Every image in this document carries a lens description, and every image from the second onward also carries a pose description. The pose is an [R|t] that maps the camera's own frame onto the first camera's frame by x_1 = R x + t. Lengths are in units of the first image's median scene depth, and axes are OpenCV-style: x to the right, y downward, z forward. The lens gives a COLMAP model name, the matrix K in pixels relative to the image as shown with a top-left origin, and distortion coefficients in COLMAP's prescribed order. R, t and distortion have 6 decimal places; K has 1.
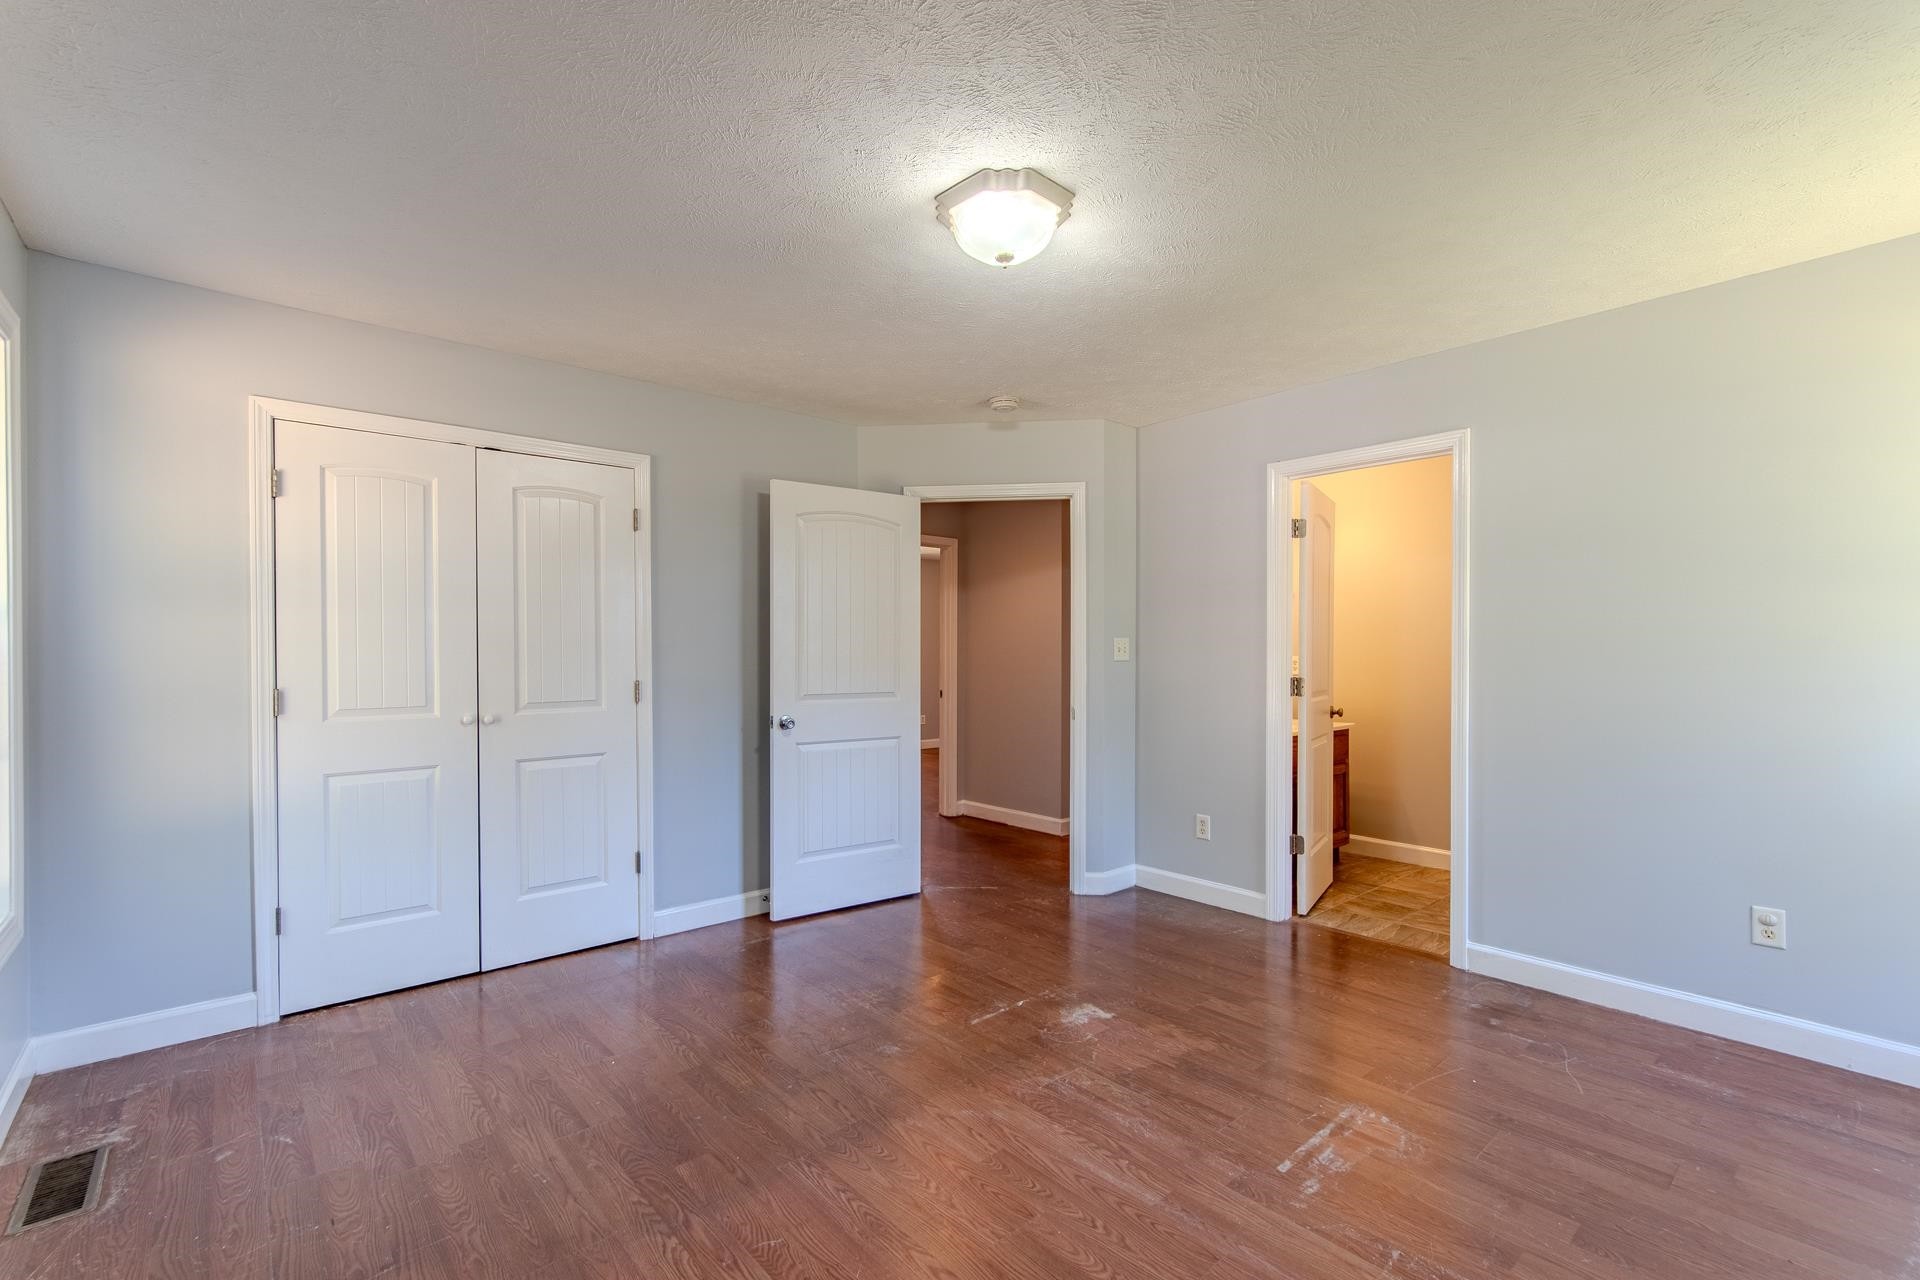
lens RADIAL K [[840.0, 0, 959.5], [0, 840.0, 651.3], [0, 0, 1]] dist [-0.000721, 0.000601]
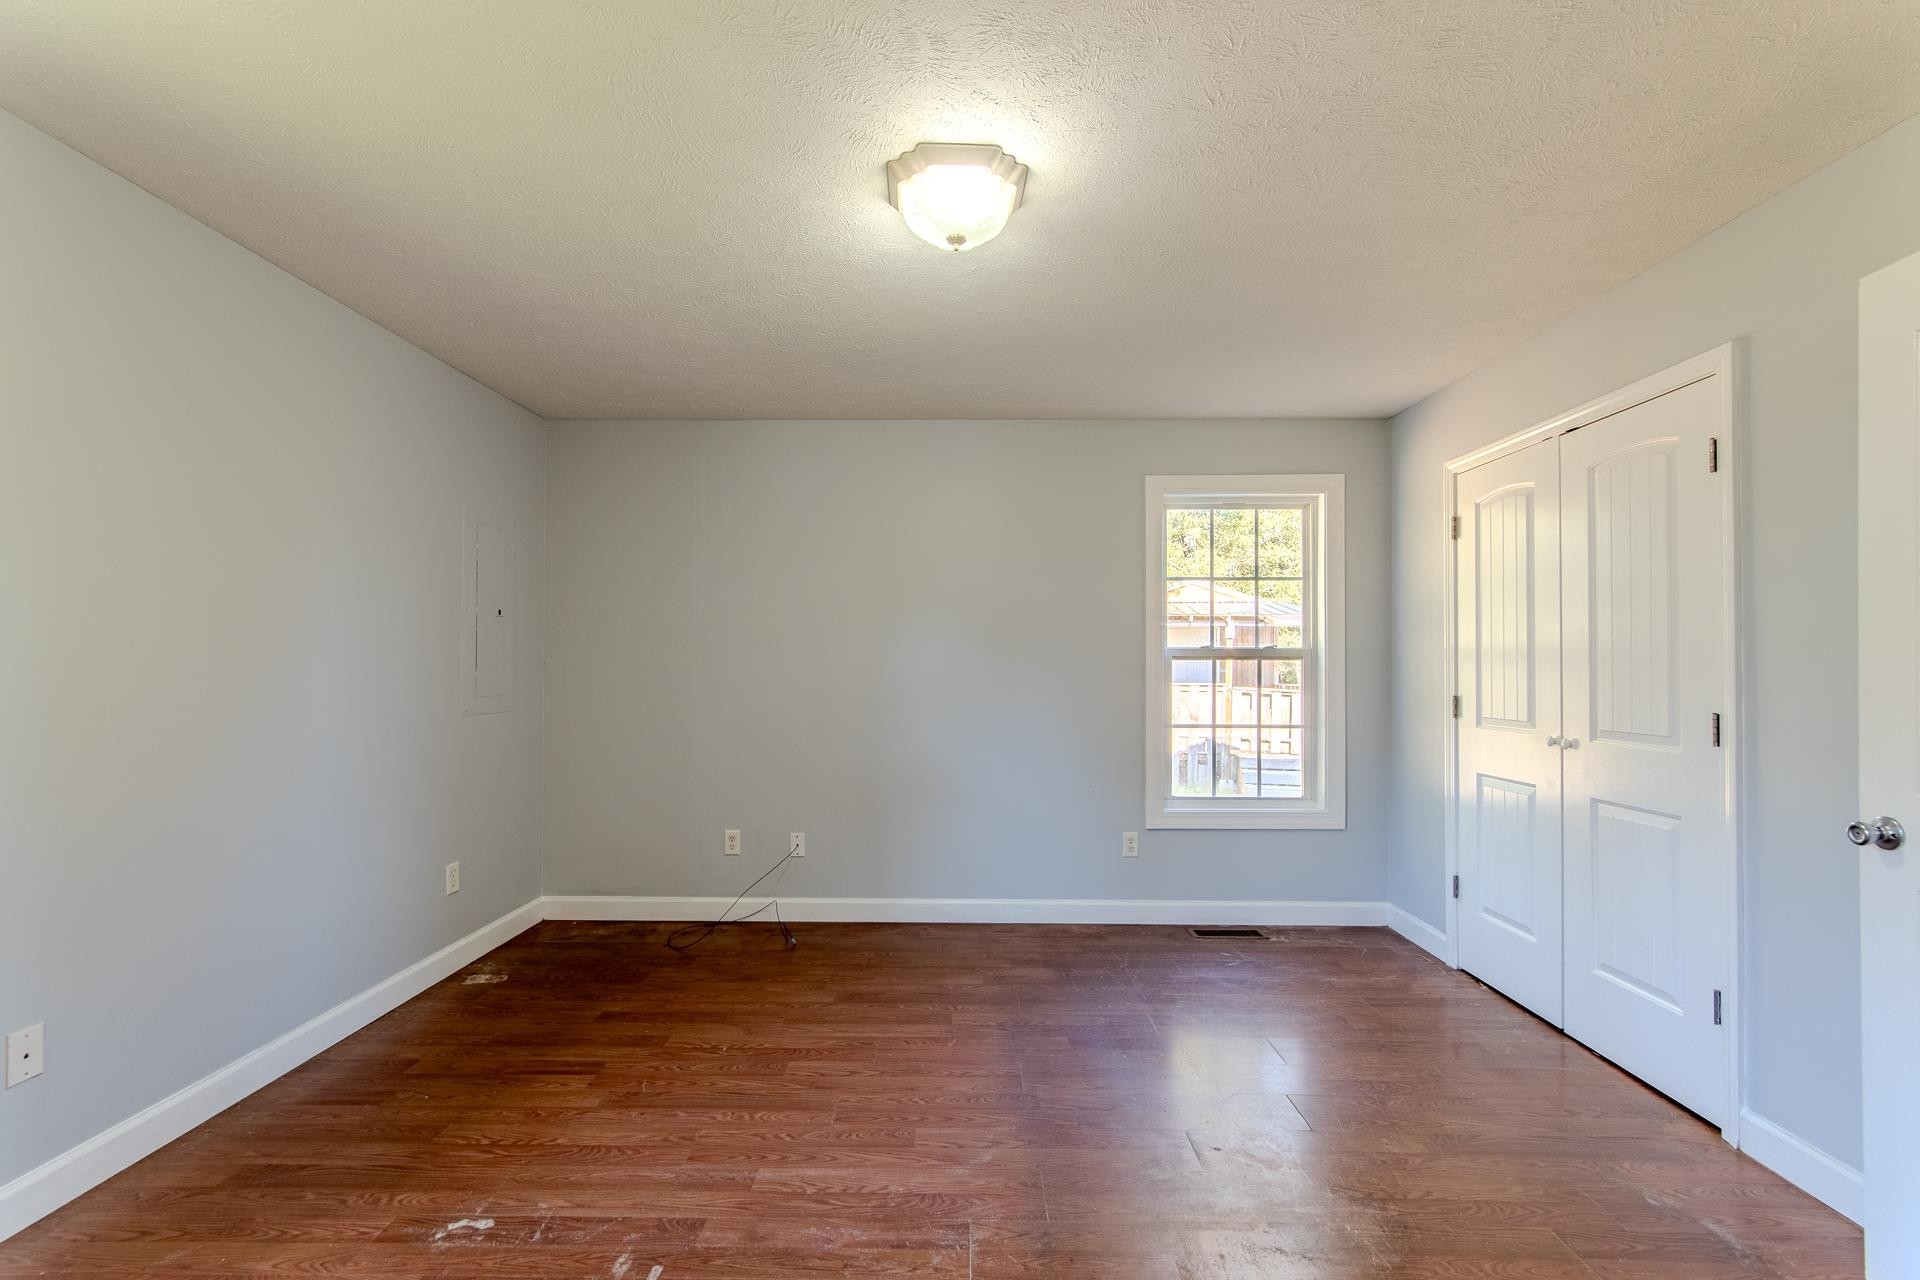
lens RADIAL K [[840.0, 0, 956.5], [0, 840.0, 651.8], [0, 0, 1]] dist [-0.000721, 0.000601]
pose [[-0.668438, -0.012197, -0.743668, 0.813880], [-0.000653, 0.999875, -0.015812, 0.000407], [0.743768, -0.010084, -0.668362, 1.783206]]
